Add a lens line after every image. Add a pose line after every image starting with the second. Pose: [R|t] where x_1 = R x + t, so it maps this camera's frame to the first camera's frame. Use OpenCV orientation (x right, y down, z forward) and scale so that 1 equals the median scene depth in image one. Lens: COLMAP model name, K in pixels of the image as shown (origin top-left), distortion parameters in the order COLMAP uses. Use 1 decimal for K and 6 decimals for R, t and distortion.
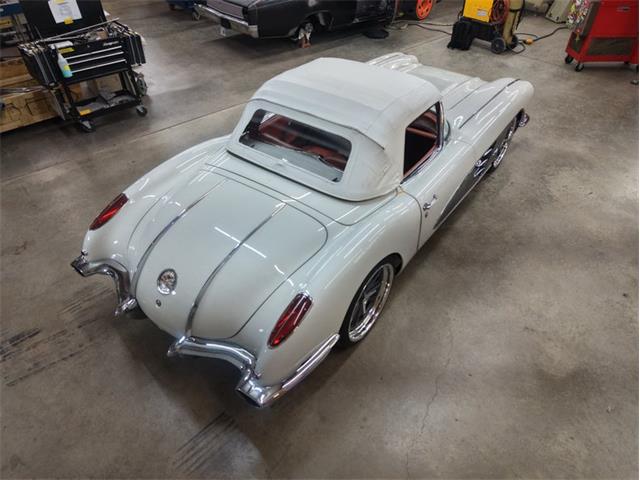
lens RADIAL K [[425.1, 0, 320.0], [0, 425.1, 240.0], [0, 0, 1]] dist [0.032936, -0.020491]
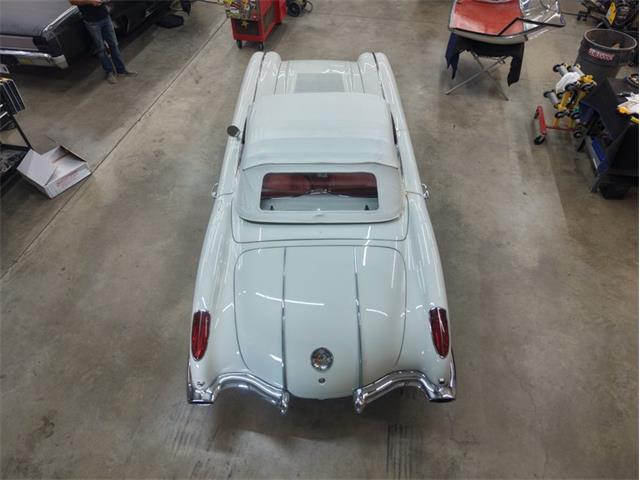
lens RADIAL K [[425.1, 0, 320.0], [0, 425.1, 240.0], [0, 0, 1]] dist [0.032936, -0.020491]
pose [[0.801163, -0.447525, 0.397315, -0.552255], [0.394438, 0.894177, 0.211816, -0.348222], [-0.450064, -0.012983, 0.892902, 0.016416]]
